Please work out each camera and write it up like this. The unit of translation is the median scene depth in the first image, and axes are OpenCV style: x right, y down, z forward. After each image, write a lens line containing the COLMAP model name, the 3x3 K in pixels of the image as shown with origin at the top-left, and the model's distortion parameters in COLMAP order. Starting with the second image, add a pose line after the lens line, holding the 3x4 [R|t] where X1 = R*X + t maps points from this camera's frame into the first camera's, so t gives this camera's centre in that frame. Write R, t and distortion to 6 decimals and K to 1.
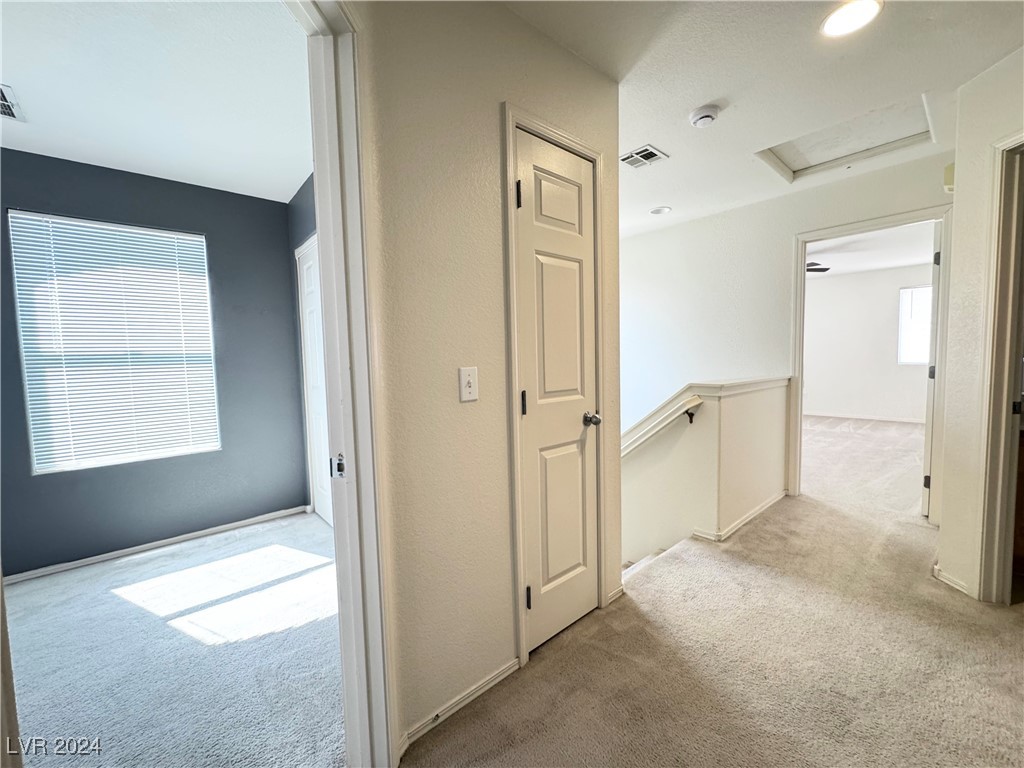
lens RADIAL K [[411.7, 0, 512.0], [0, 411.7, 384.0], [0, 0, 1]] dist [-0.002138, -0.000266]
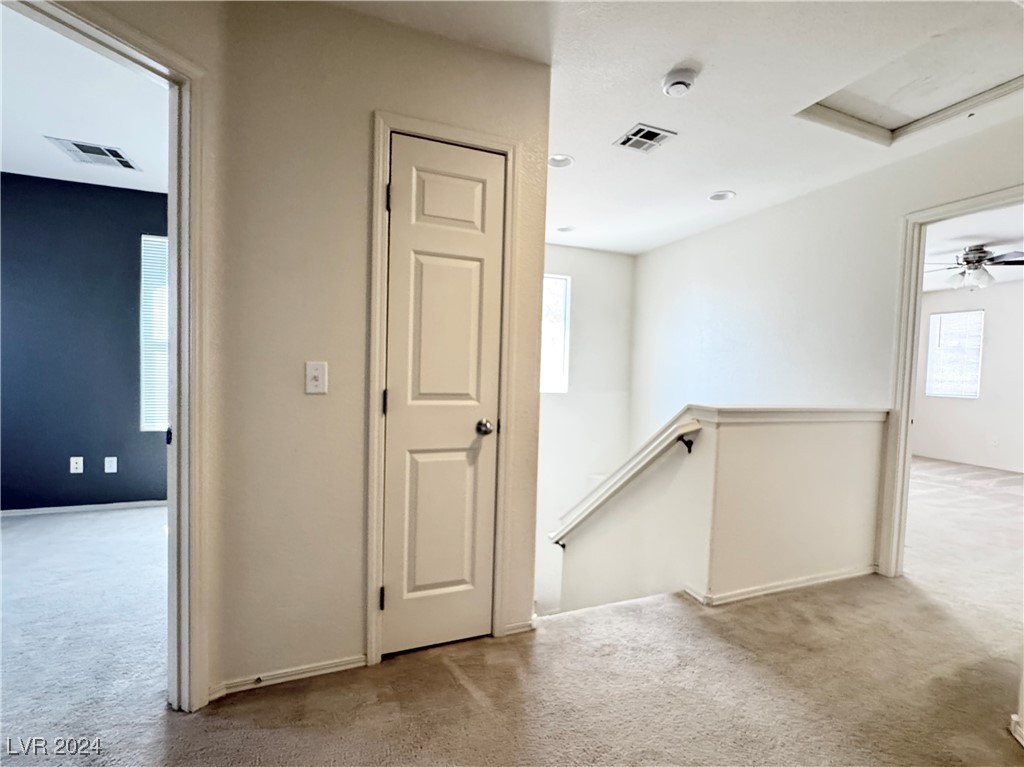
lens RADIAL K [[443.2, 0, 512.0], [0, 443.2, 383.5], [0, 0, 1]] dist [-0.003087, -0.000322]
pose [[0.936196, 0.066401, -0.345151, 0.424828], [-0.075423, 0.997070, -0.012762, -0.004897], [0.343292, 0.037980, 0.938461, 0.053511]]
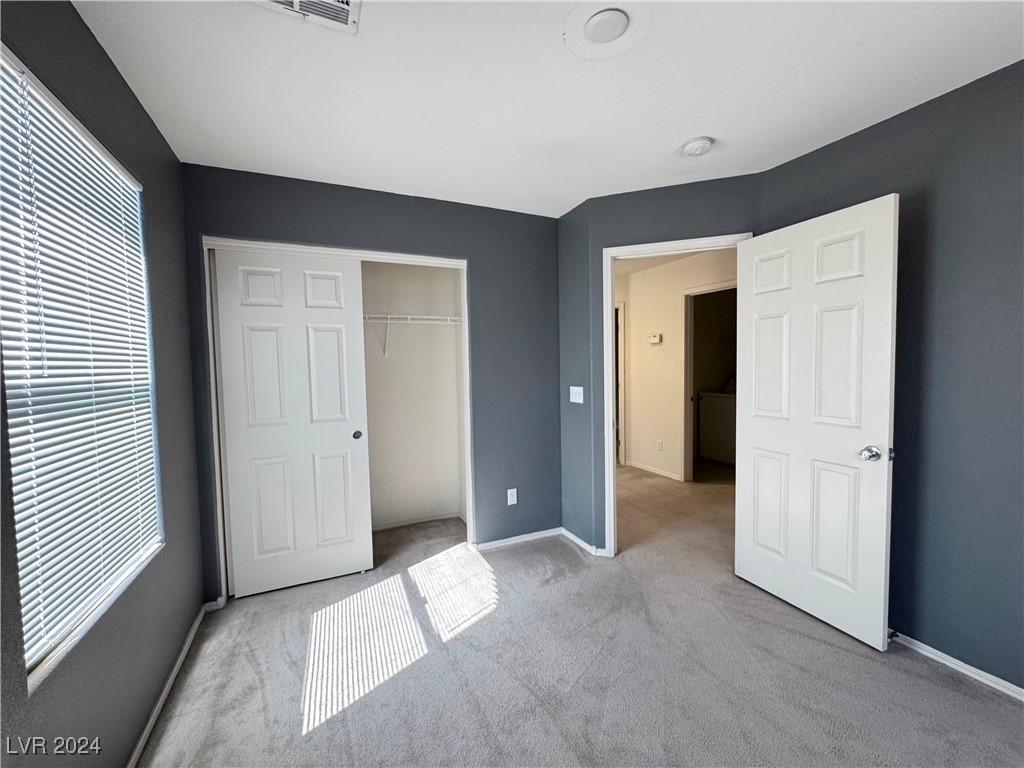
lens RADIAL K [[411.7, 0, 512.0], [0, 411.7, 384.0], [0, 0, 1]] dist [-0.002138, -0.000266]
pose [[0.284476, -0.034270, 0.958070, -1.350101], [0.076176, 0.997009, 0.013044, -0.052271], [-0.955652, 0.069271, 0.286236, 0.394990]]
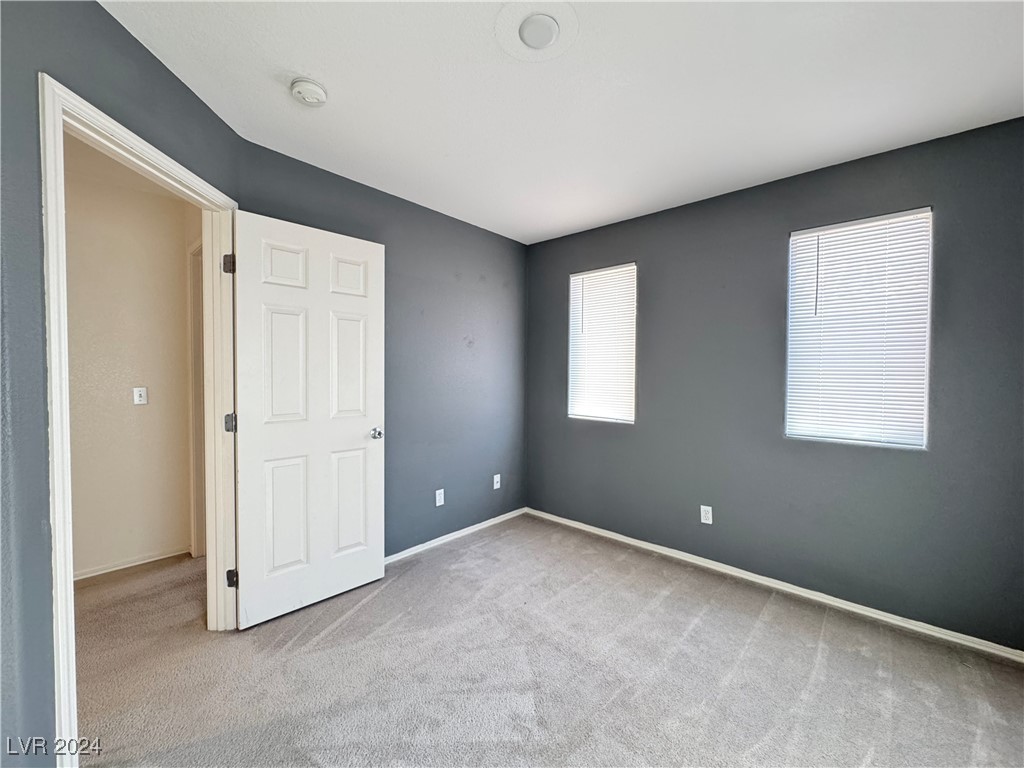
lens RADIAL K [[411.7, 0, 512.0], [0, 411.7, 384.0], [0, 0, 1]] dist [-0.002138, -0.000266]
pose [[-0.992790, 0.020858, -0.118038, -0.669123], [0.009279, 0.995162, 0.097806, -0.077853], [0.119507, 0.096005, -0.988181, 0.999082]]
